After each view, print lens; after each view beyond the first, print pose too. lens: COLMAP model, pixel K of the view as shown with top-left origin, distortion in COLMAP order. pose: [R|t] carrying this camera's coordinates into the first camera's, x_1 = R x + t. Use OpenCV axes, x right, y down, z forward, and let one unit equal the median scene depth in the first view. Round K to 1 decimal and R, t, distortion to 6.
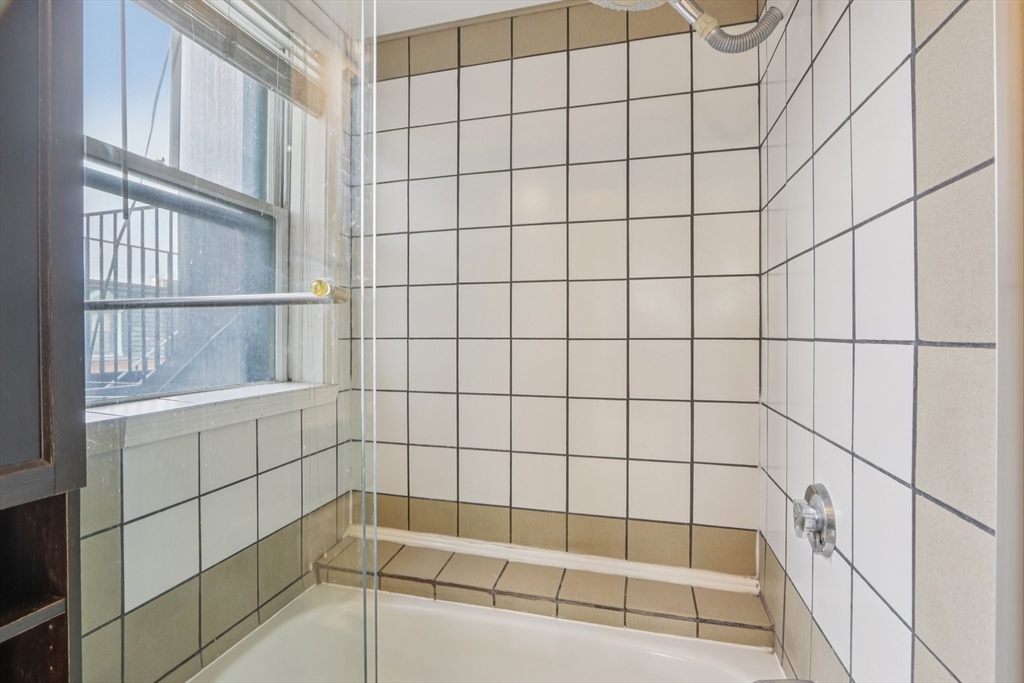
lens RADIAL K [[482.6, 0, 509.0], [0, 482.6, 339.1], [0, 0, 1]] dist [-0.013820, 0.001811]
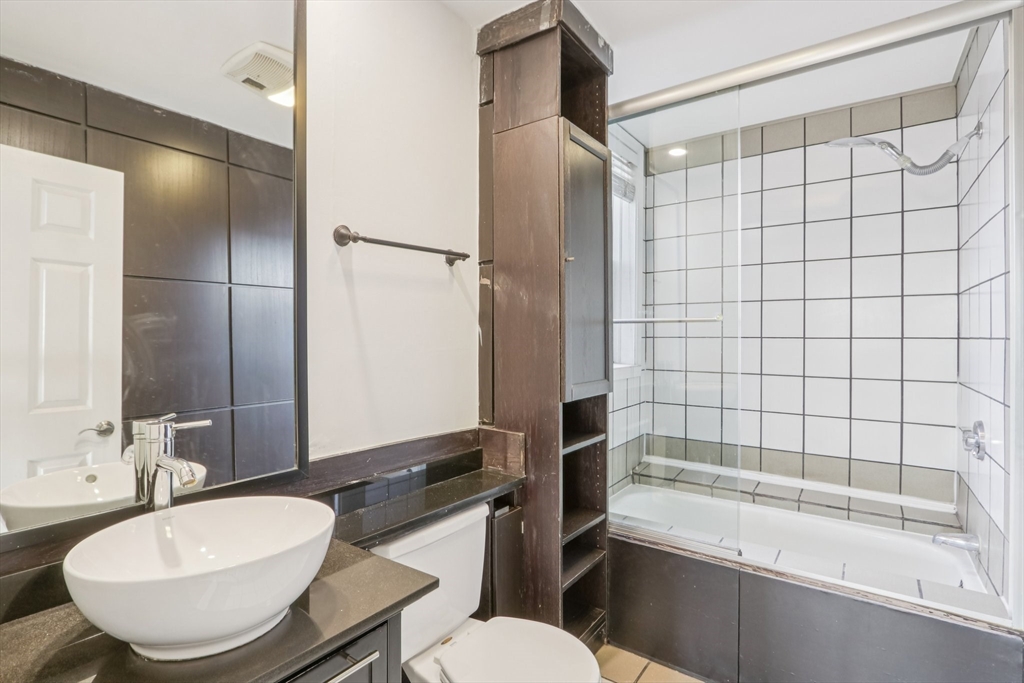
lens RADIAL K [[482.6, 0, 518.1], [0, 482.6, 337.3], [0, 0, 1]] dist [-0.013820, 0.001811]
pose [[0.936399, 0.003716, -0.350918, -0.201170], [-0.005337, 0.999979, -0.003652, 0.008516], [0.350897, 0.005293, 0.936399, -0.765830]]
